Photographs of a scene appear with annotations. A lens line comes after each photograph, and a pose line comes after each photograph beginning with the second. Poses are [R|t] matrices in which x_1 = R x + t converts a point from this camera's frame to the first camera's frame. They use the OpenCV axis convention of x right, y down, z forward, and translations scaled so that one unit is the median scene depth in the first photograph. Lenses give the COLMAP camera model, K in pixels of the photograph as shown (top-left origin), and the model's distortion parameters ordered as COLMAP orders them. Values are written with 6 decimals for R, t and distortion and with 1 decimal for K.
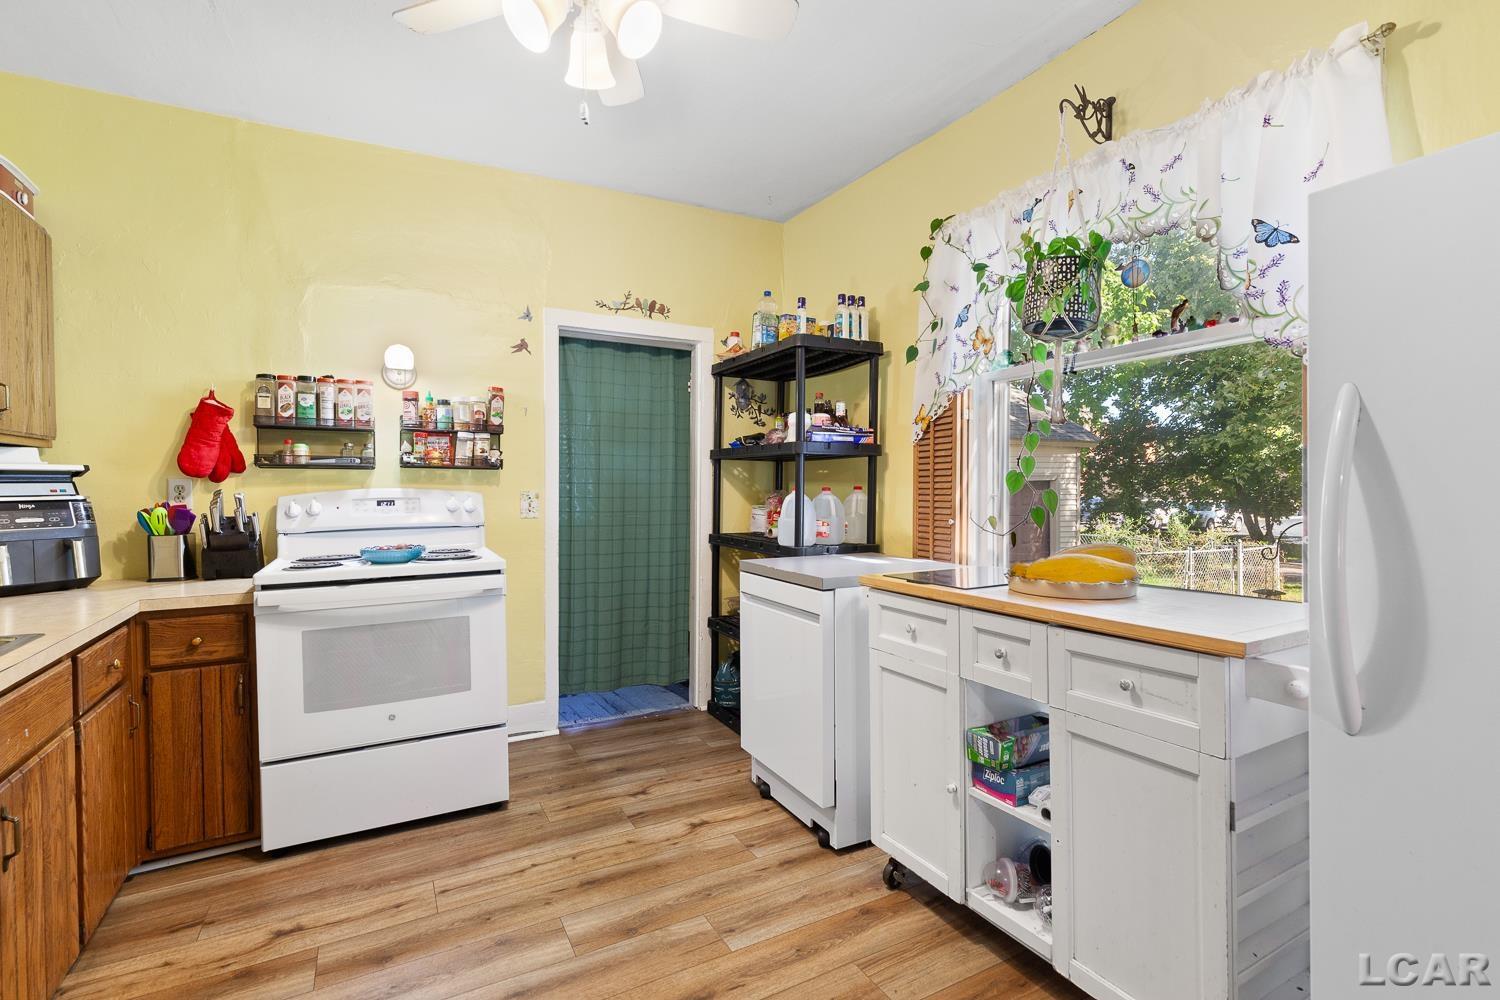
lens RADIAL K [[698.6, 0, 757.2], [0, 698.6, 506.0], [0, 0, 1]] dist [0.007899, -0.002586]
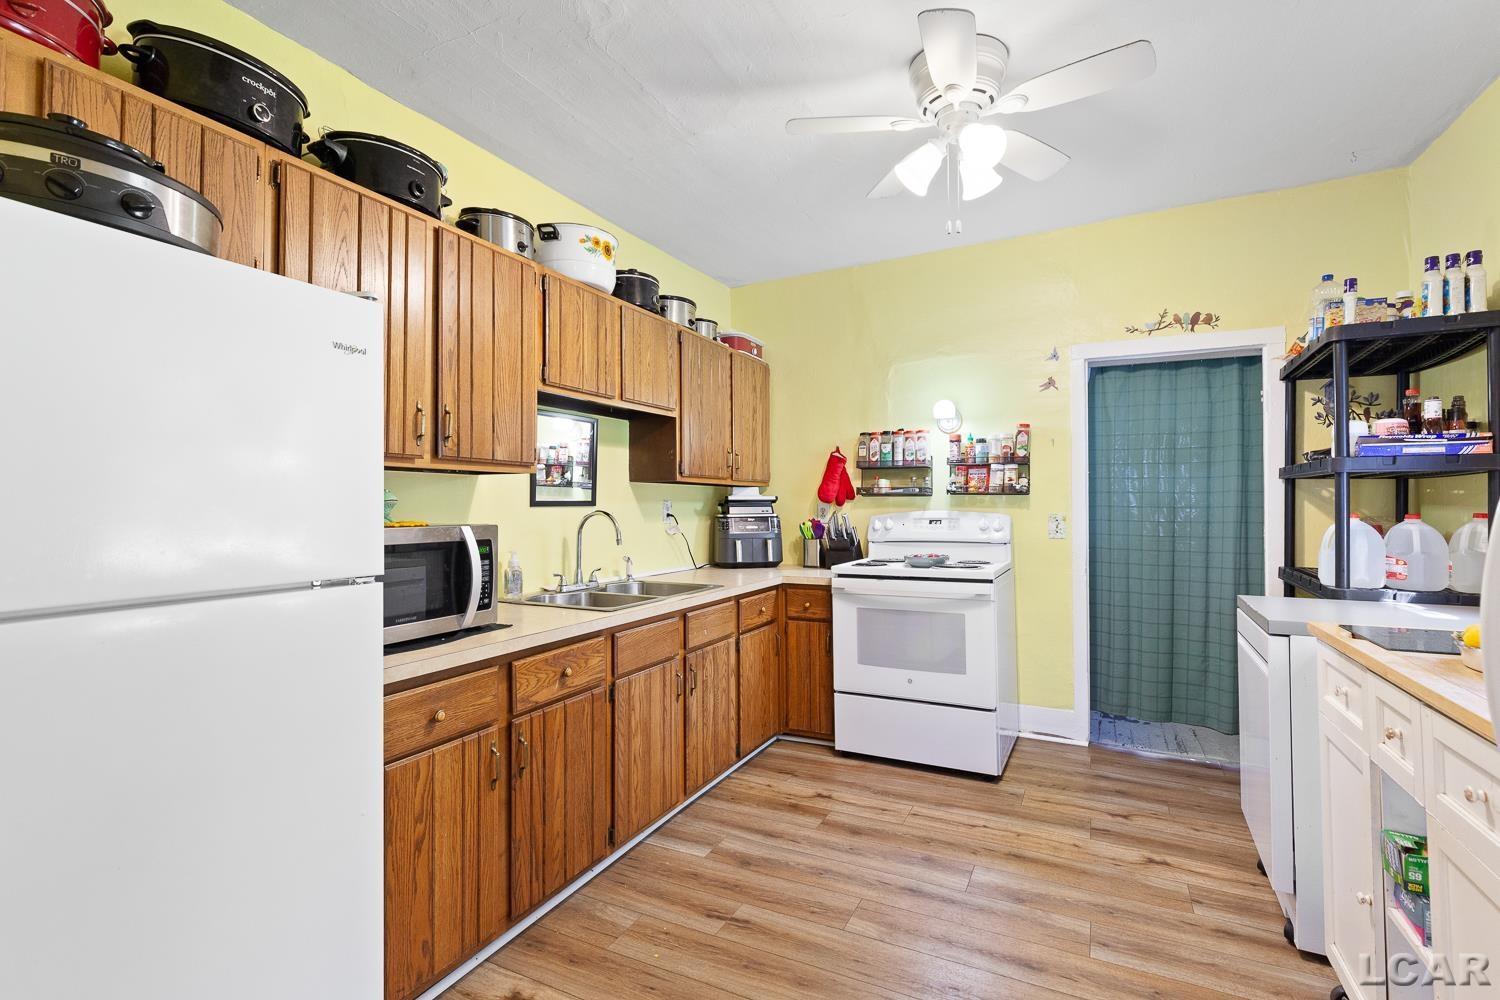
lens RADIAL K [[698.6, 0, 749.0], [0, 698.6, 505.1], [0, 0, 1]] dist [0.007899, -0.002586]
pose [[0.566858, 0.002177, -0.823813, 0.394123], [-0.024154, 0.999611, -0.013978, -0.010563], [0.823462, 0.027822, 0.566689, -0.026839]]
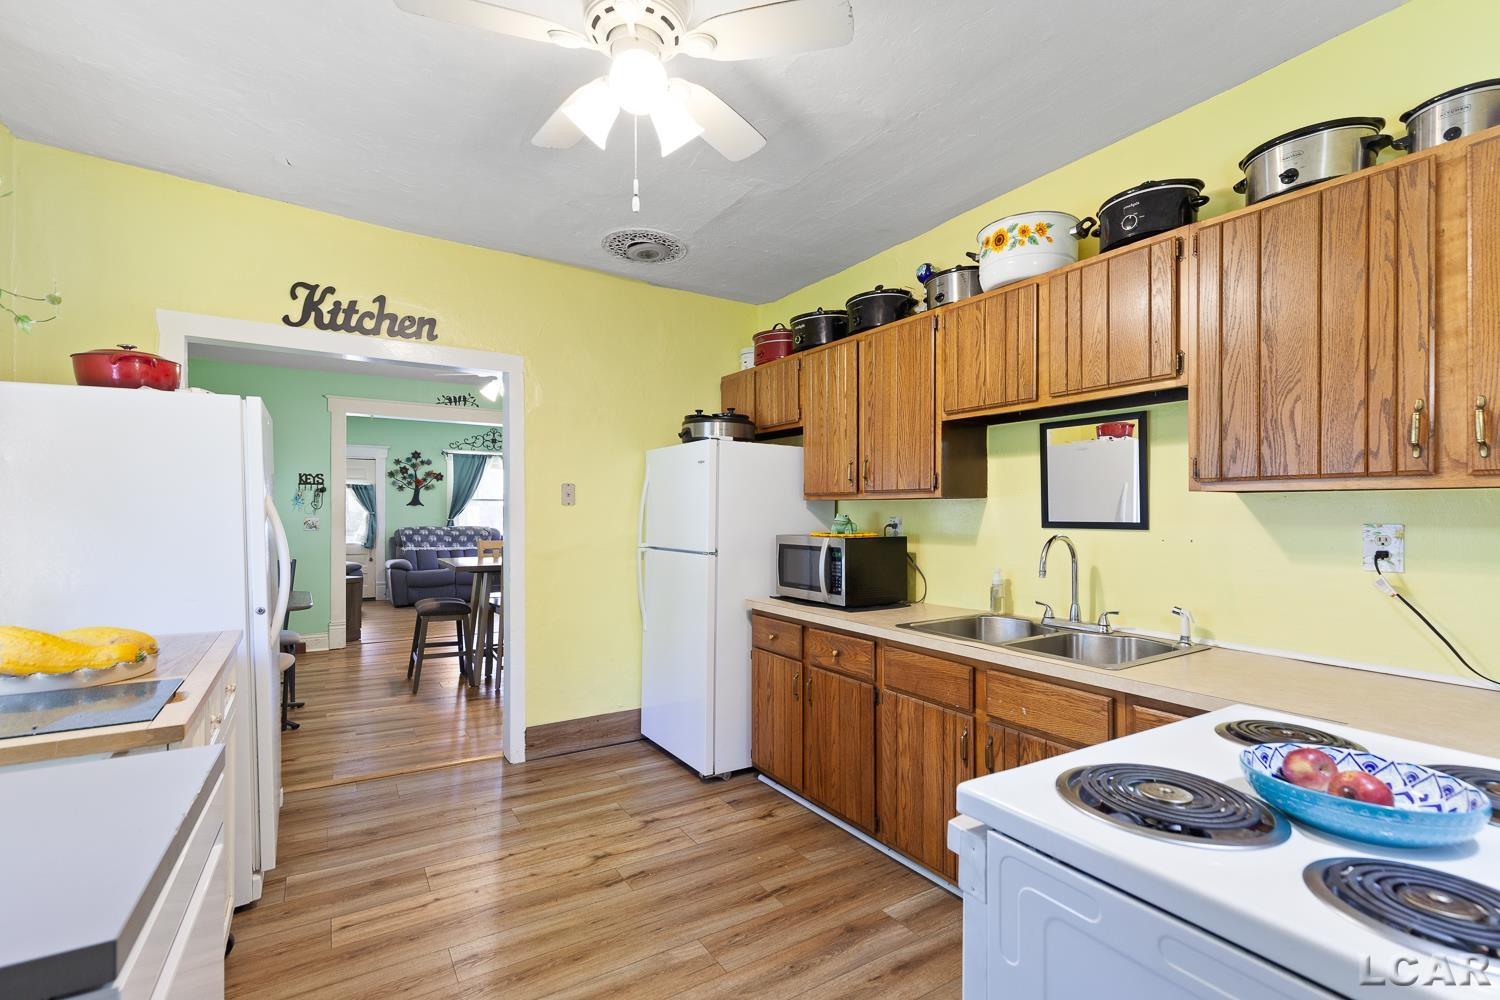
lens RADIAL K [[698.6, 0, 760.8], [0, 698.6, 521.8], [0, 0, 1]] dist [0.007899, -0.002586]
pose [[-0.997801, 0.008382, -0.065744, -0.245784], [0.005147, 0.998775, 0.049218, -0.079576], [0.066076, 0.048771, -0.996622, 1.383525]]
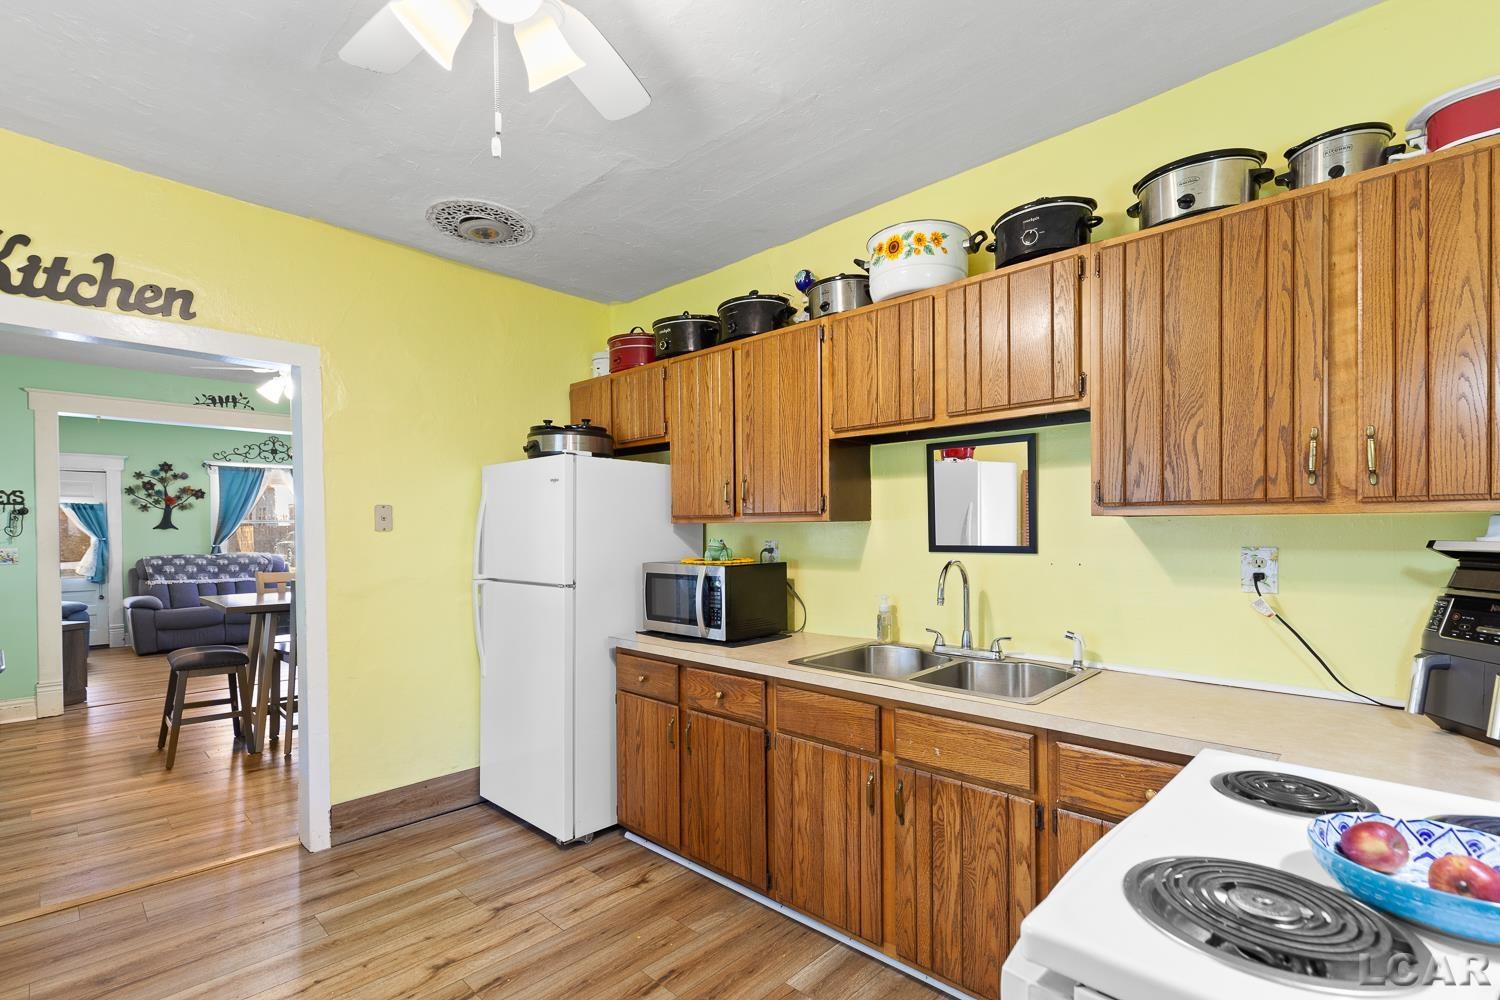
lens RADIAL K [[698.6, 0, 761.9], [0, 698.6, 543.2], [0, 0, 1]] dist [0.007899, -0.002586]
pose [[-0.951795, 0.022153, -0.305933, -0.192255], [0.005269, 0.998422, 0.055904, -0.087896], [0.306689, 0.051597, -0.950410, 1.249905]]
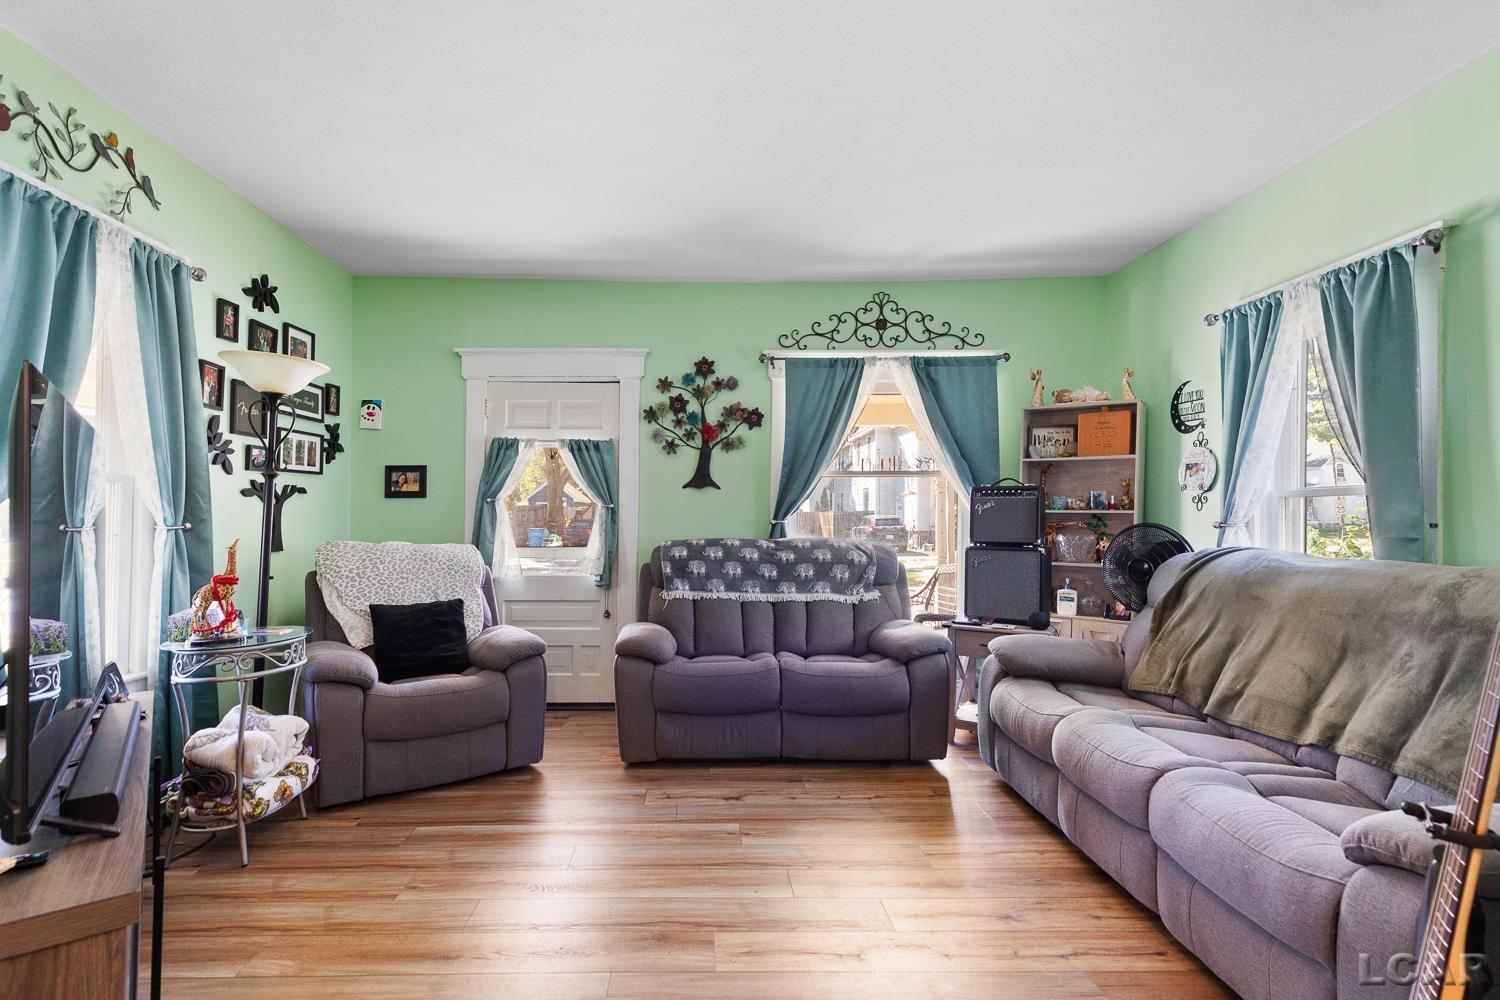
lens RADIAL K [[698.6, 0, 704.7], [0, 698.6, 520.7], [0, 0, 1]] dist [0.007899, -0.002586]
pose [[-0.876497, 0.002161, 0.481402, 0.612739], [0.020822, 0.999224, 0.033424, 0.033192], [-0.480957, 0.039320, -0.875862, -1.169794]]
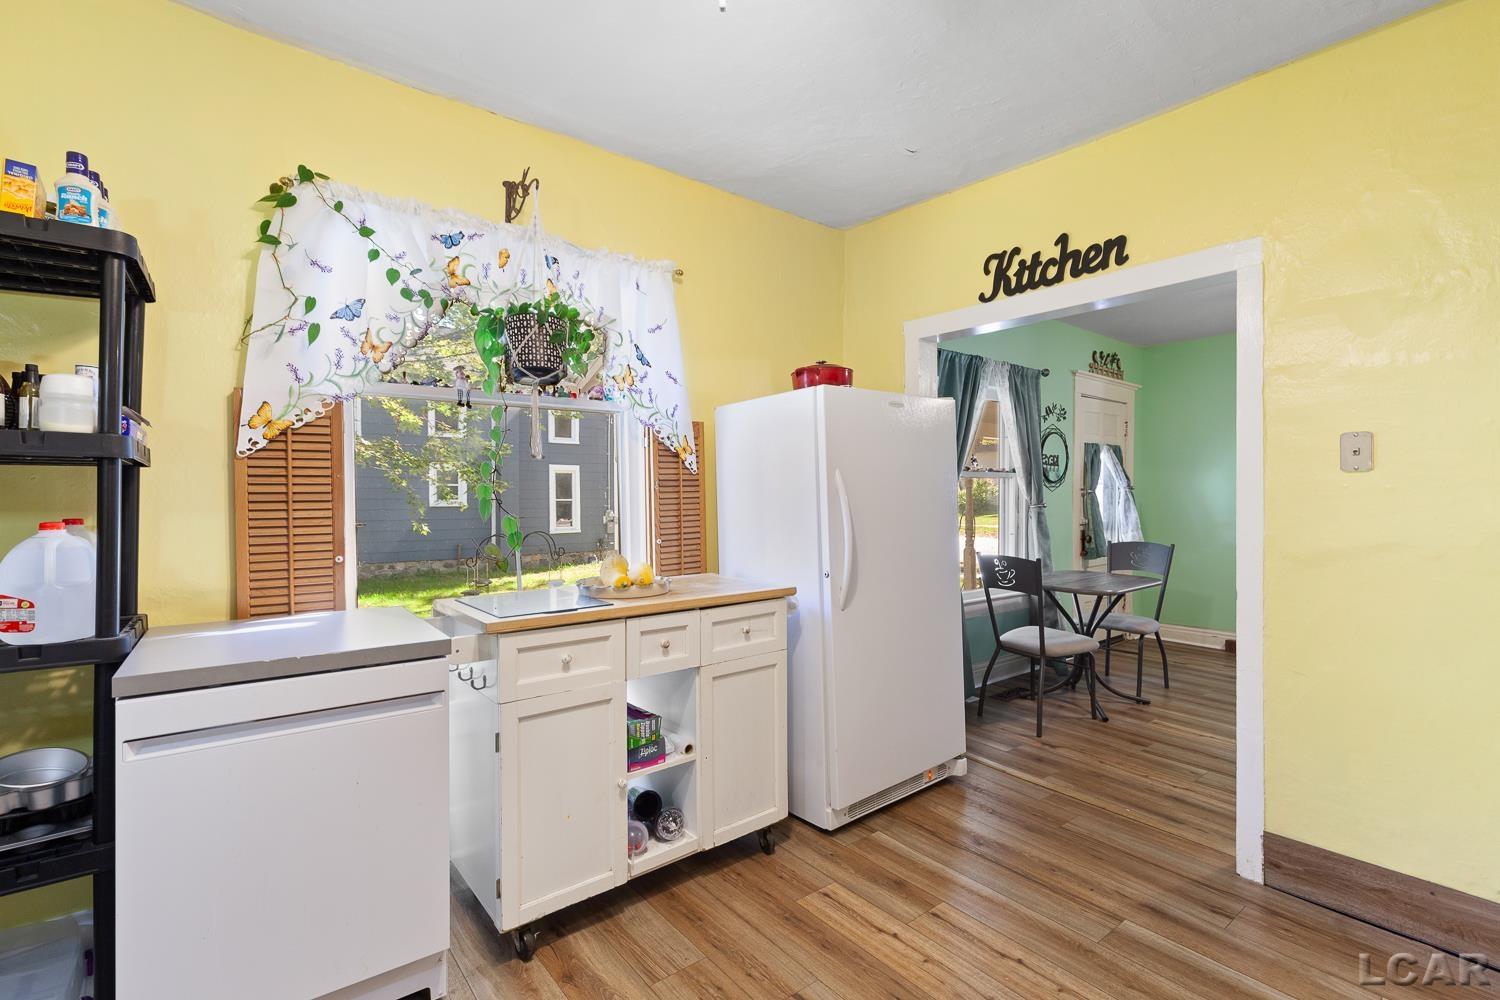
lens RADIAL K [[698.6, 0, 761.4], [0, 698.6, 498.7], [0, 0, 1]] dist [0.007899, -0.002586]
pose [[-0.163946, 0.010030, 0.986418, -0.641781], [0.032144, 0.999472, -0.004820, -0.028755], [-0.985946, 0.030917, -0.164181, 0.705735]]
